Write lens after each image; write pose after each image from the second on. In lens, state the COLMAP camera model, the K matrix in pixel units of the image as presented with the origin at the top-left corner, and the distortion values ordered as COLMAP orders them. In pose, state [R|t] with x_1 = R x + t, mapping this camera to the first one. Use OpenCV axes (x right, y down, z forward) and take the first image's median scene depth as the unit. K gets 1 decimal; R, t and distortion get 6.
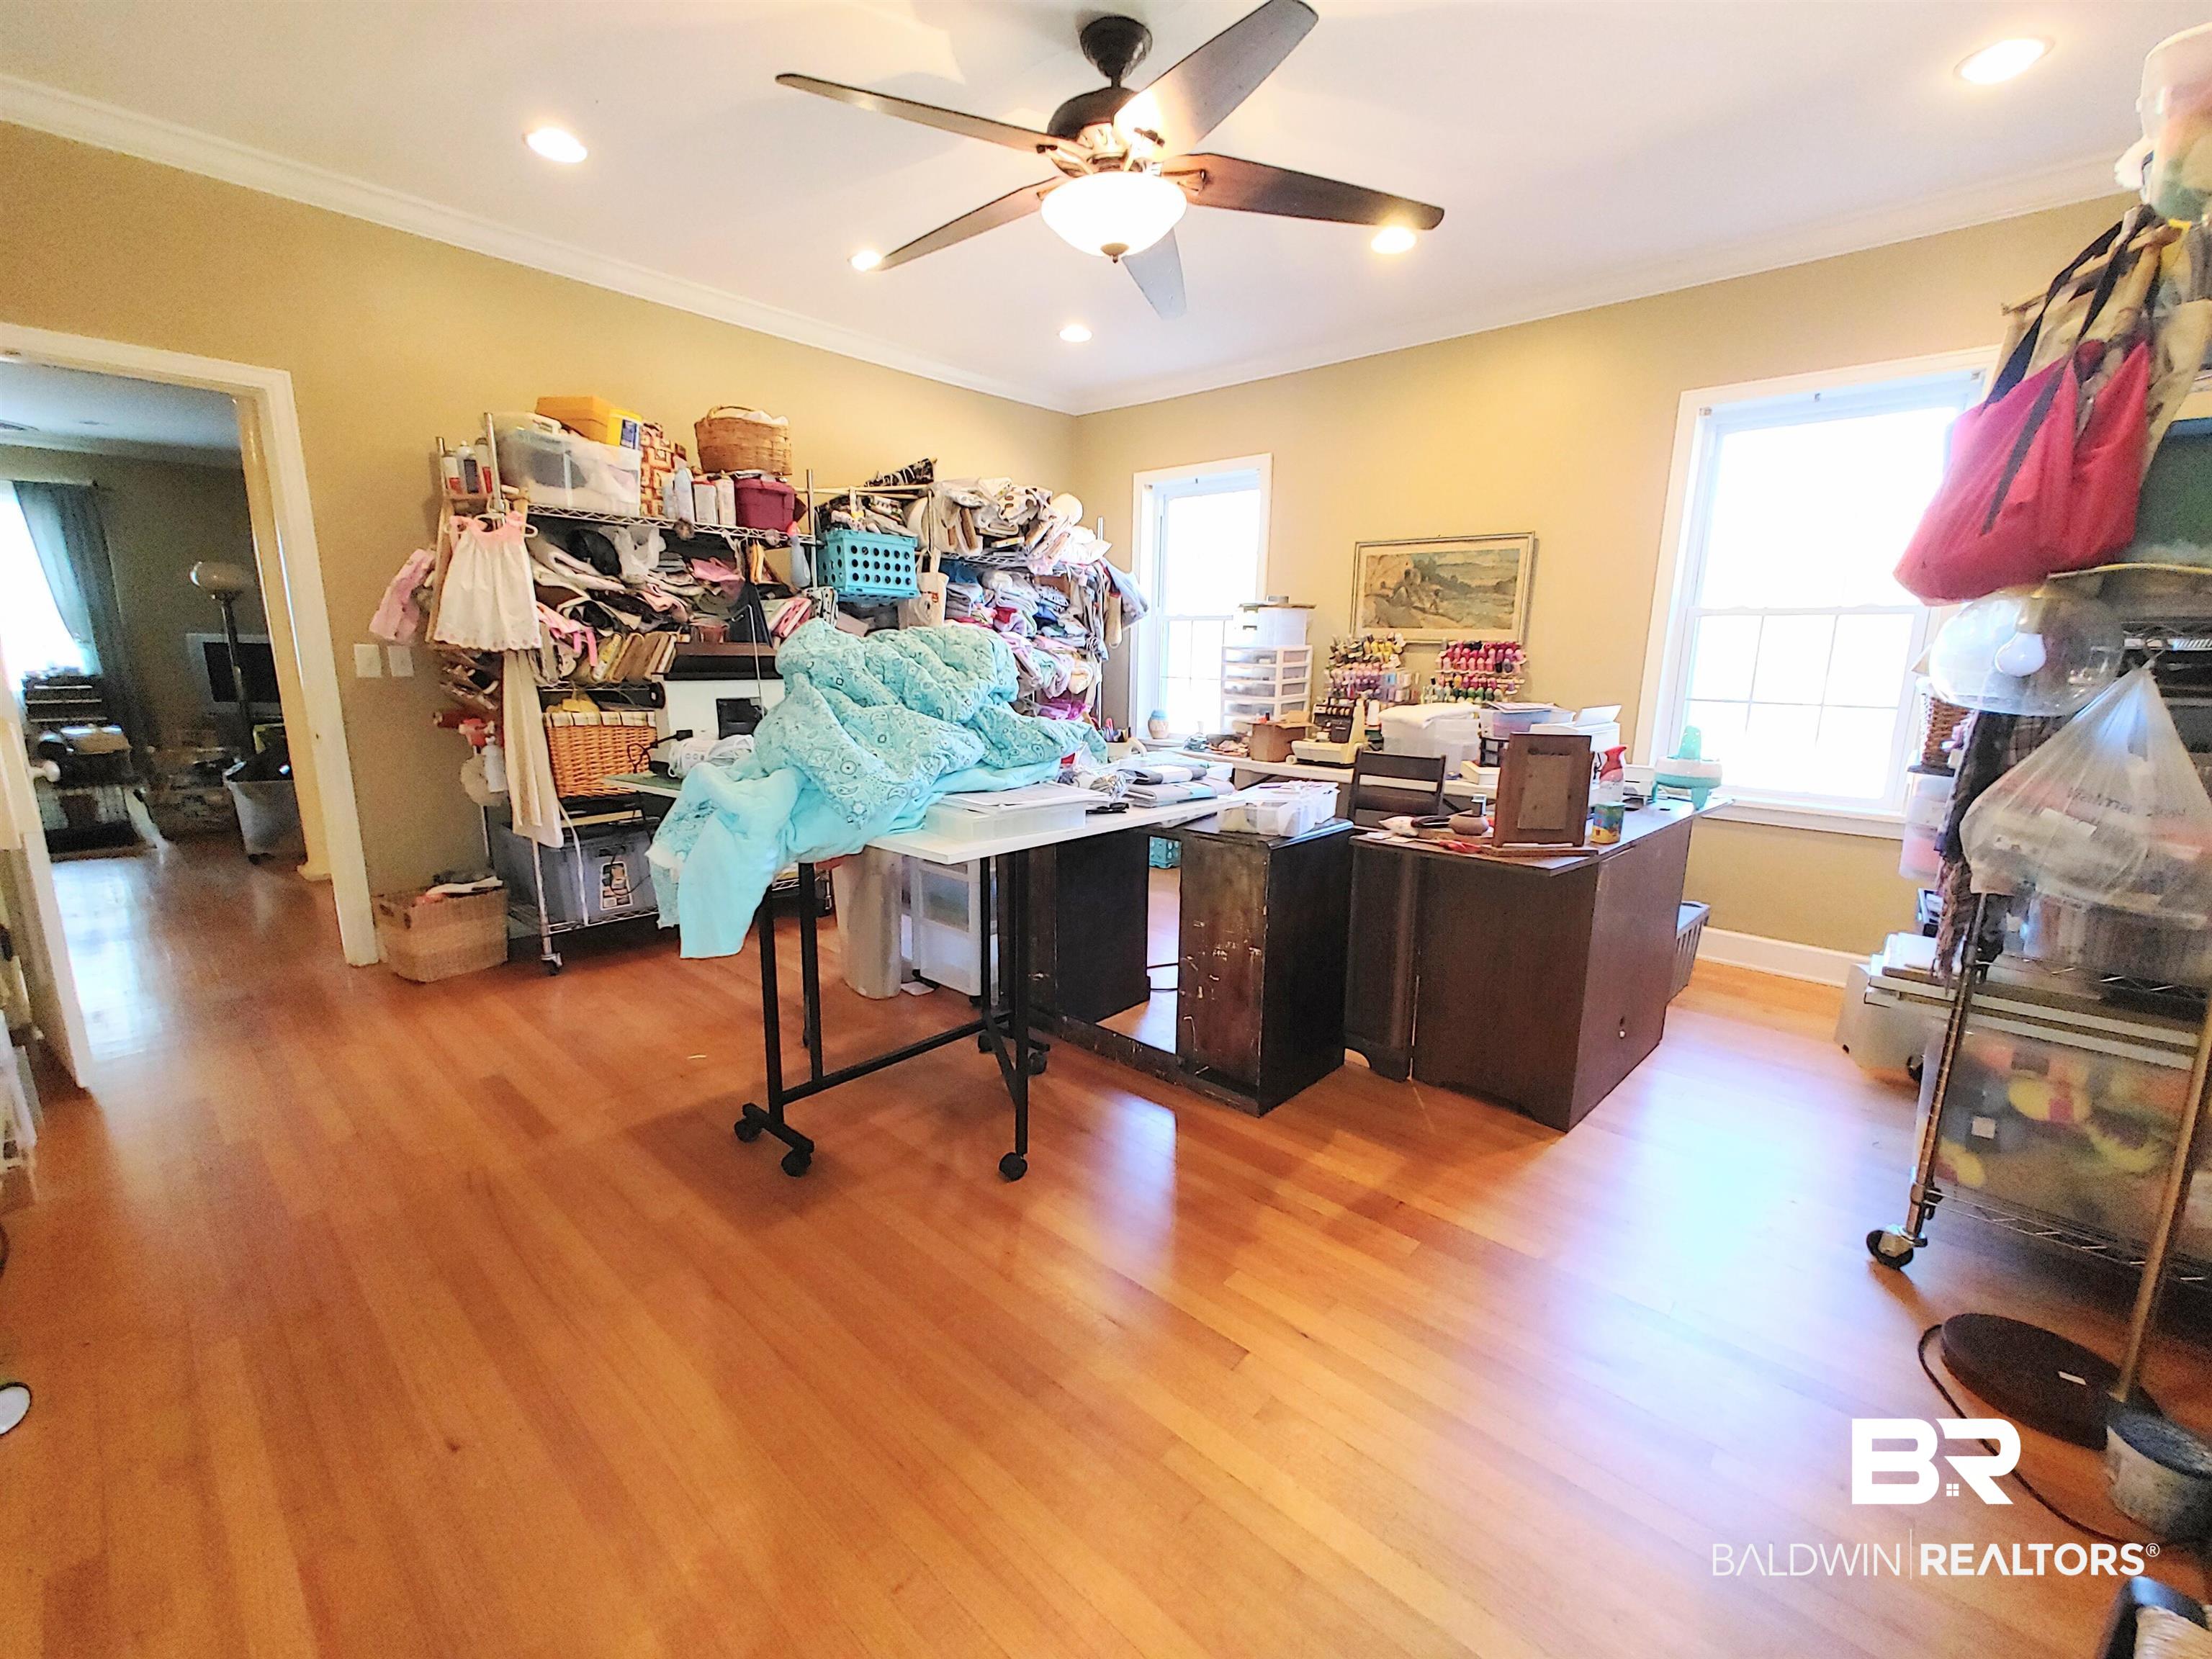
lens RADIAL K [[930.6, 0, 1107.3], [0, 930.6, 830.5], [0, 0, 1]] dist [0.005218, 0.000375]
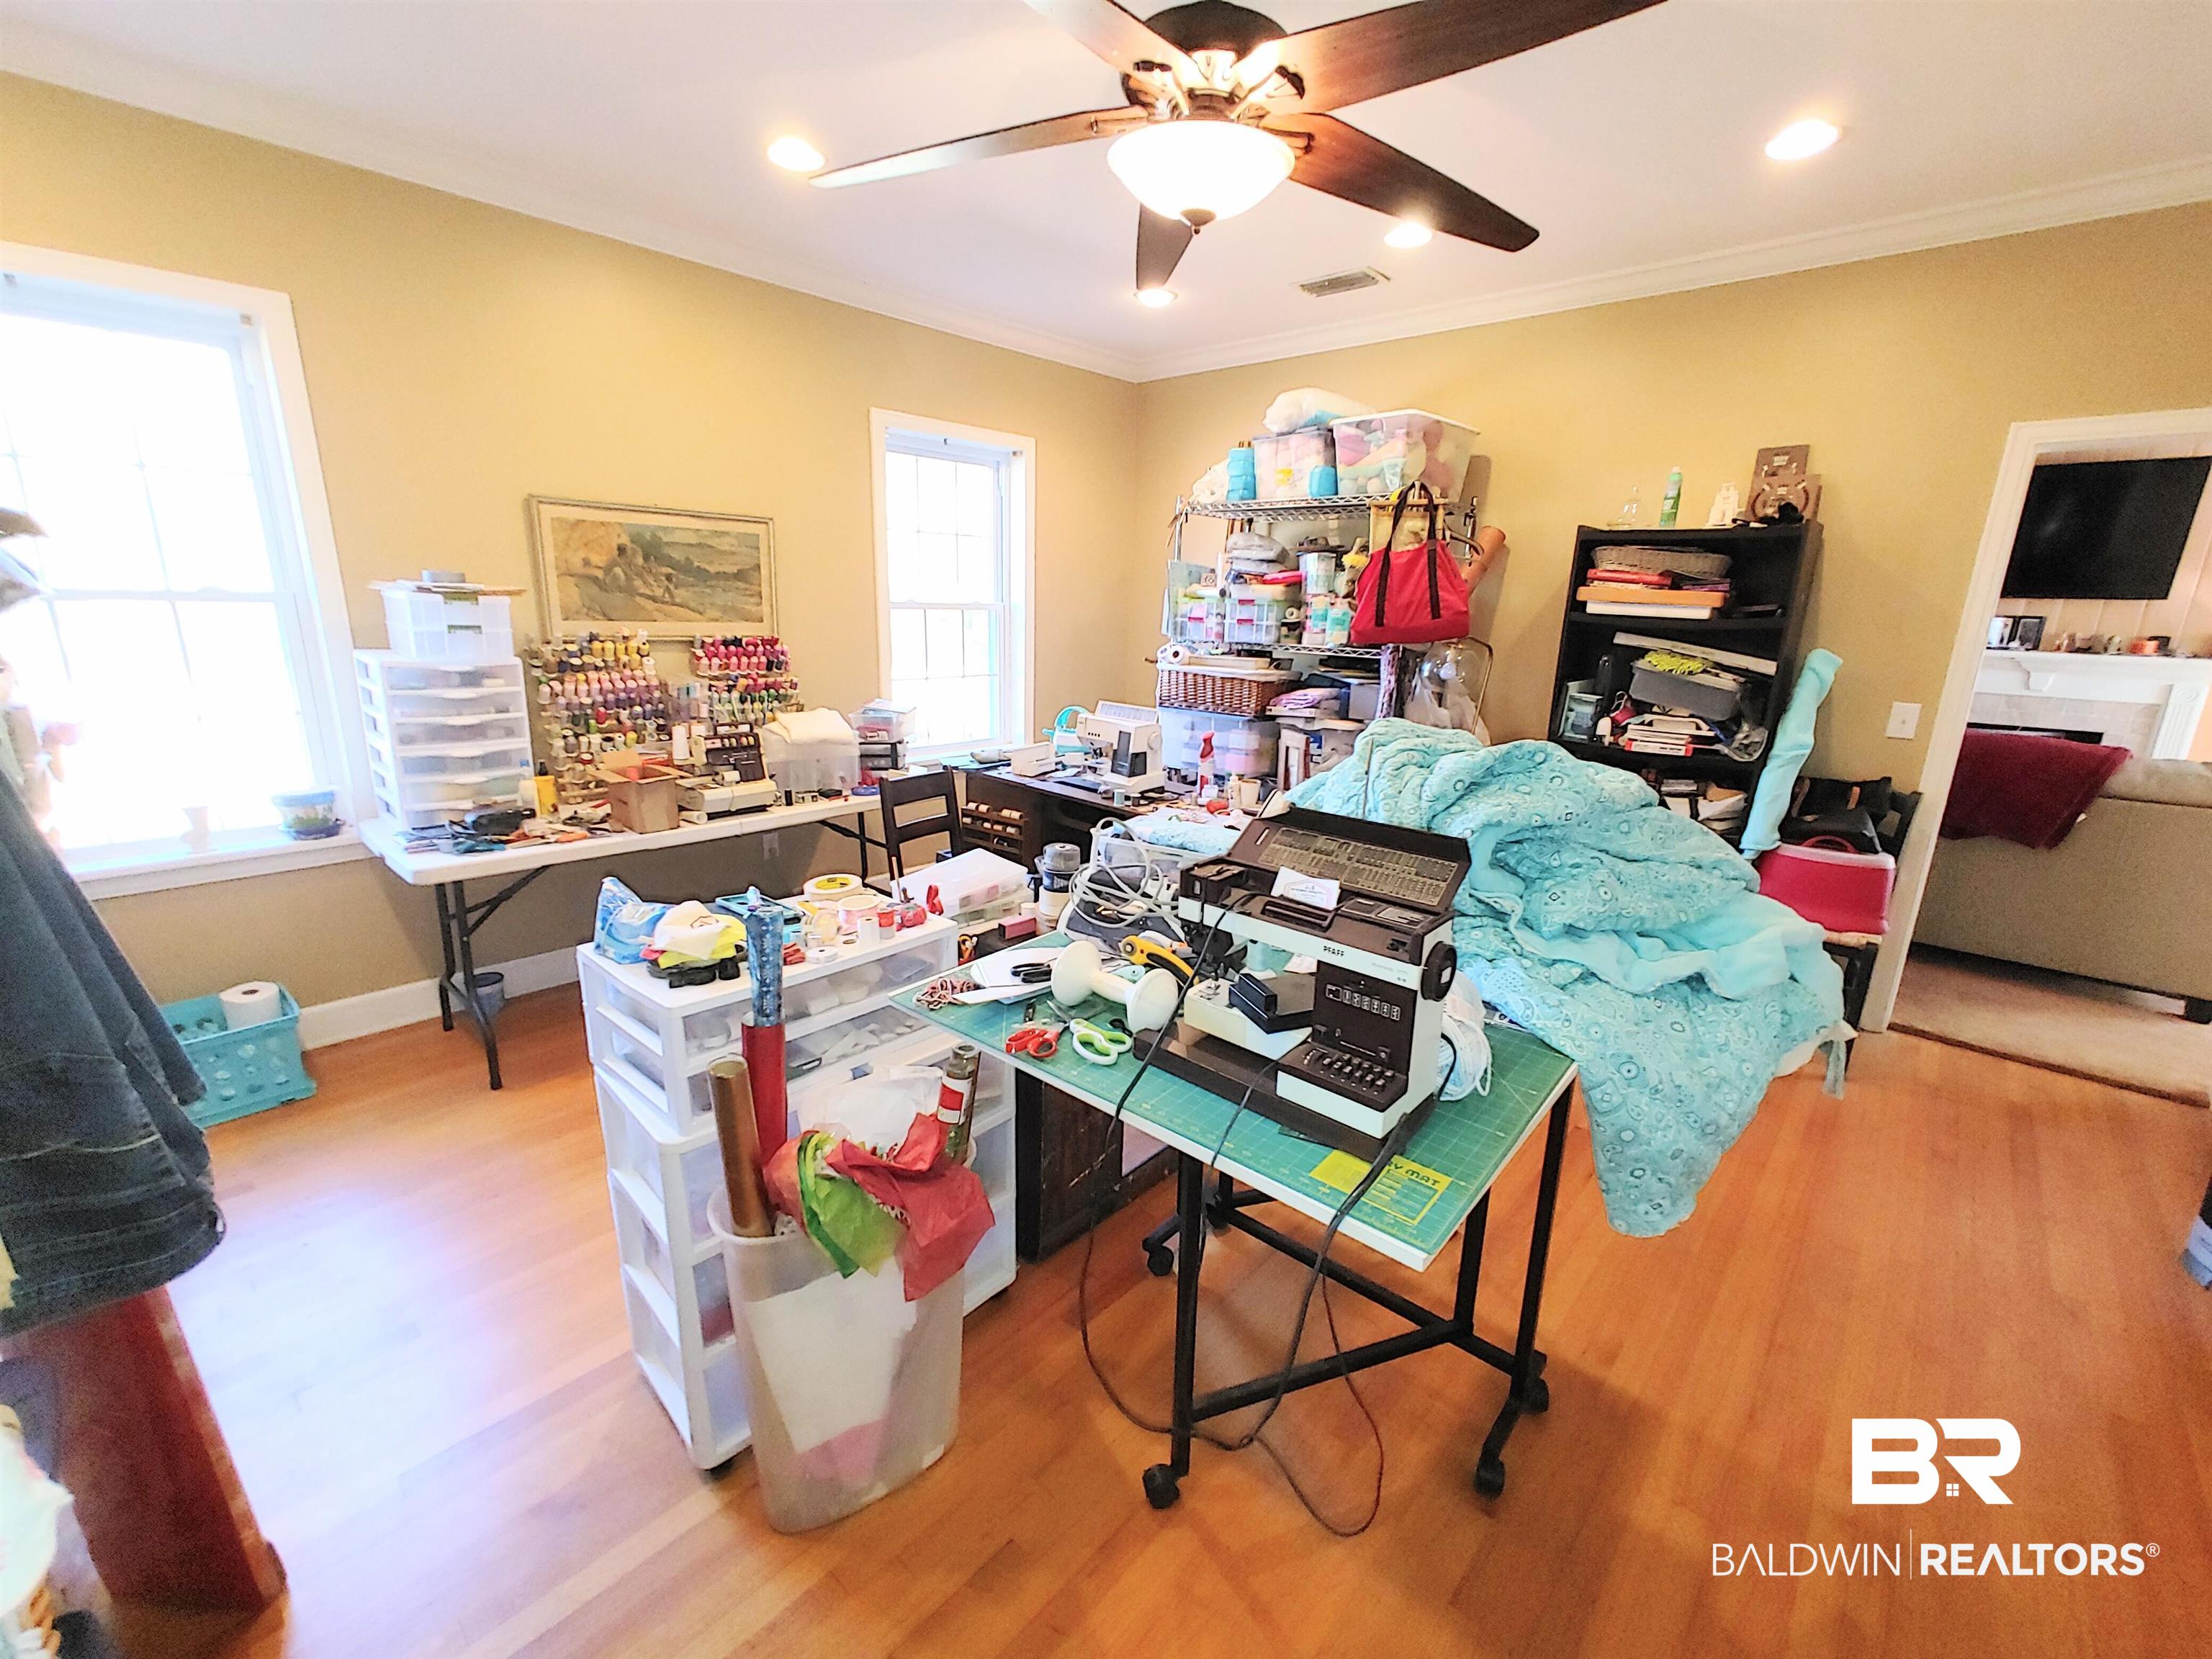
lens RADIAL K [[930.6, 0, 1108.7], [0, 930.6, 833.5], [0, 0, 1]] dist [0.005218, 0.000375]
pose [[-0.033525, -0.267261, 0.963041, -0.501468], [0.170196, 0.947981, 0.269007, -0.200257], [-0.984840, 0.172924, 0.013705, 0.661854]]
